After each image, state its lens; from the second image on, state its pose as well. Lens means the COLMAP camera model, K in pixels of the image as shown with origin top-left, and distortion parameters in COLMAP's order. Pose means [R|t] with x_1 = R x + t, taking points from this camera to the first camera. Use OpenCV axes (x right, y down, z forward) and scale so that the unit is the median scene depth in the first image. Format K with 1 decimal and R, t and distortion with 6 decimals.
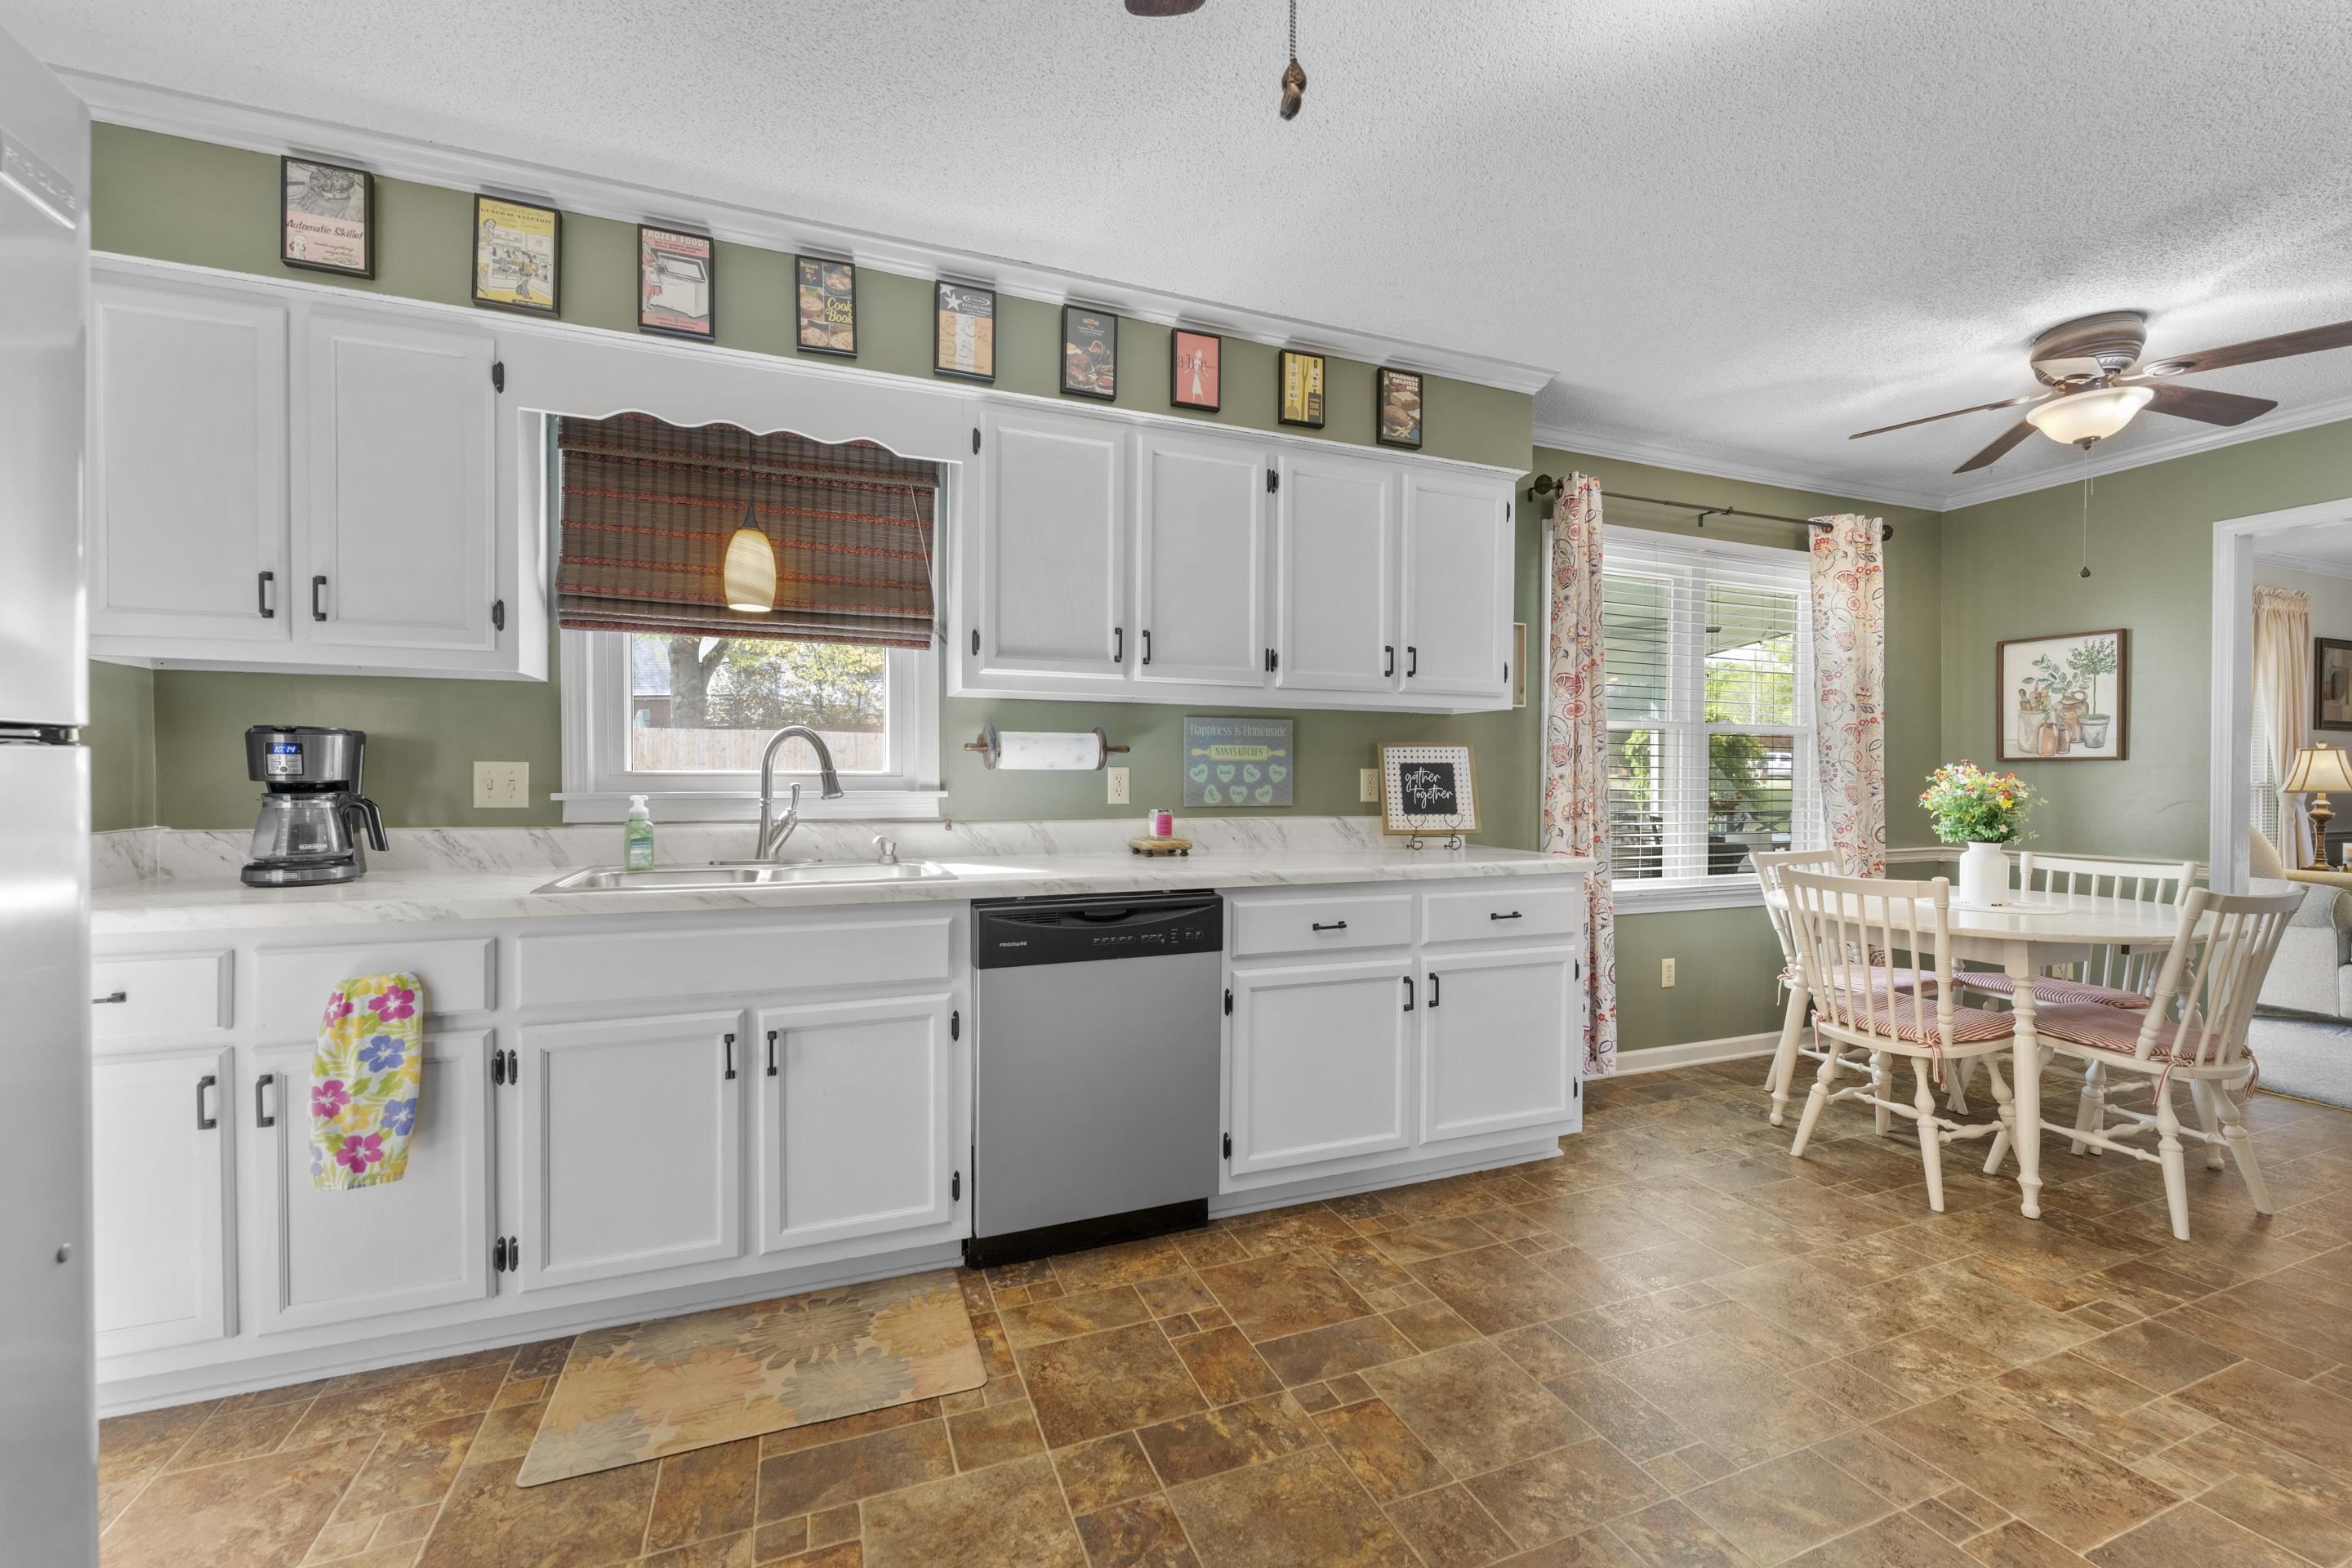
lens RADIAL K [[949.9, 0, 1176.0], [0, 949.9, 784.0], [0, 0, 1]] dist [-0.002223, -0.000345]
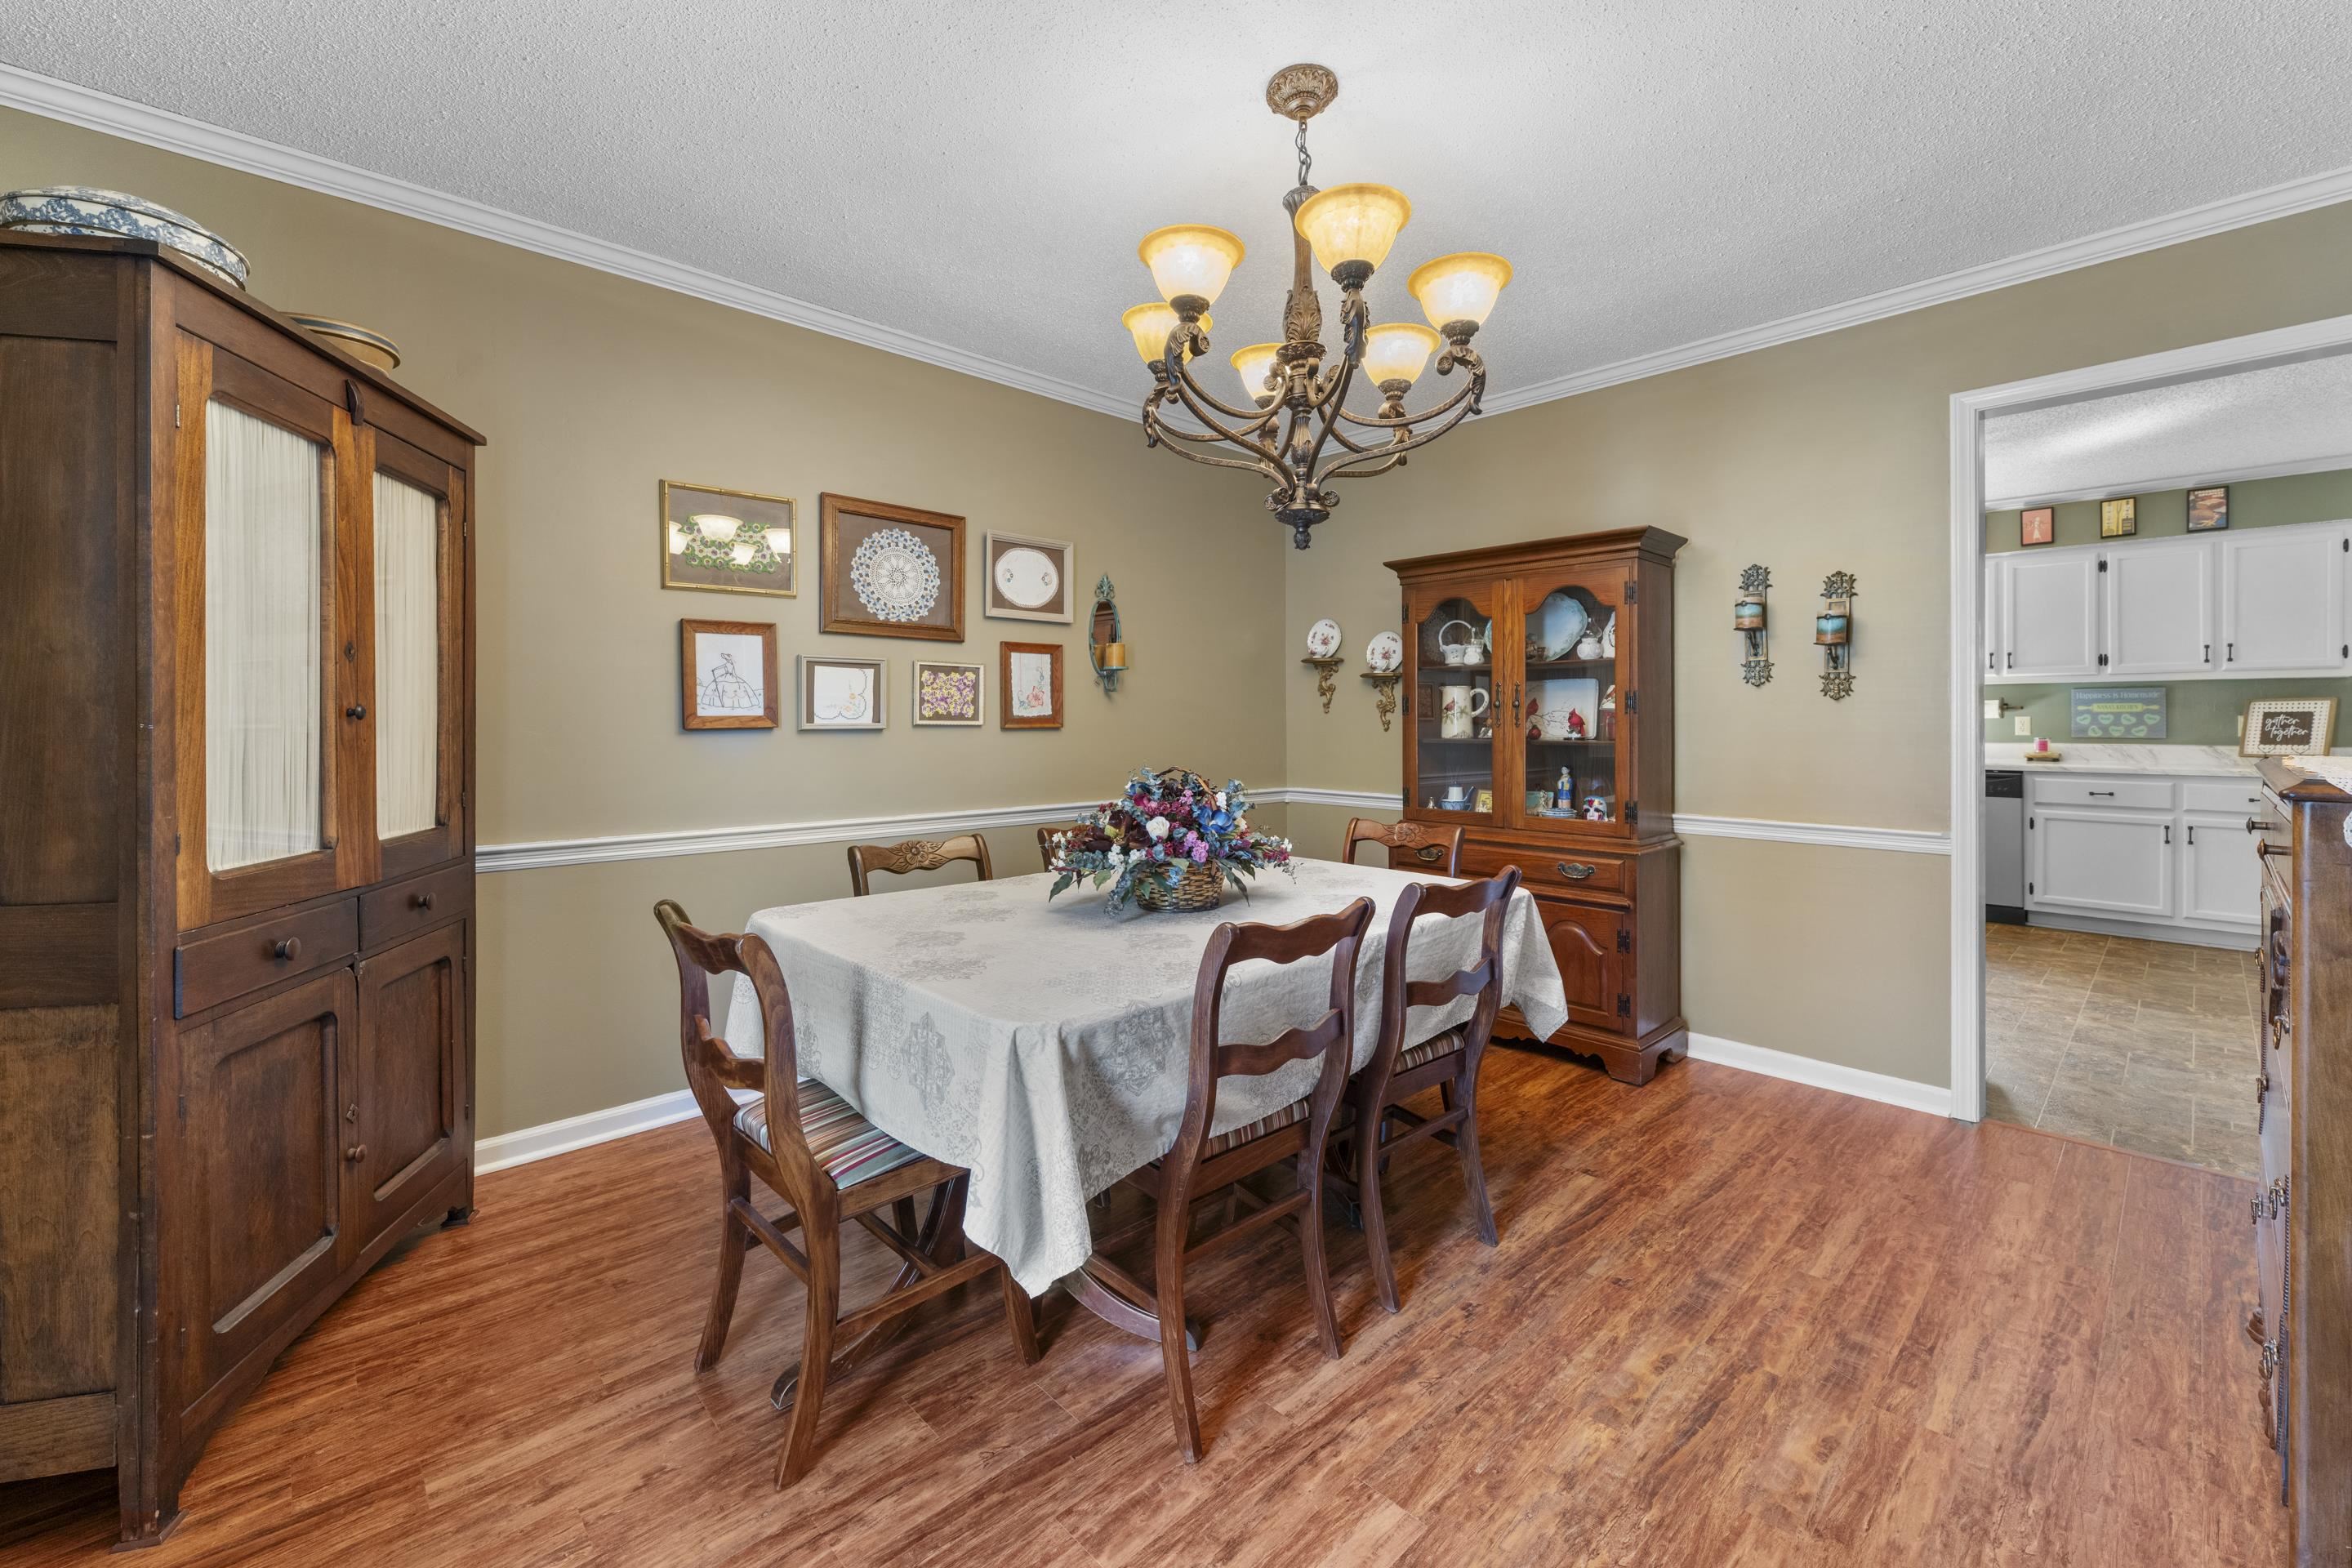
lens RADIAL K [[965.1, 0, 1169.6], [0, 965.1, 722.4], [0, 0, 1]] dist [-0.000059, 0.000196]
pose [[0.367350, -0.003929, -0.930075, 1.242833], [-0.007318, 0.999948, -0.007114, 0.023265], [0.930054, 0.009420, 0.367302, -1.488564]]
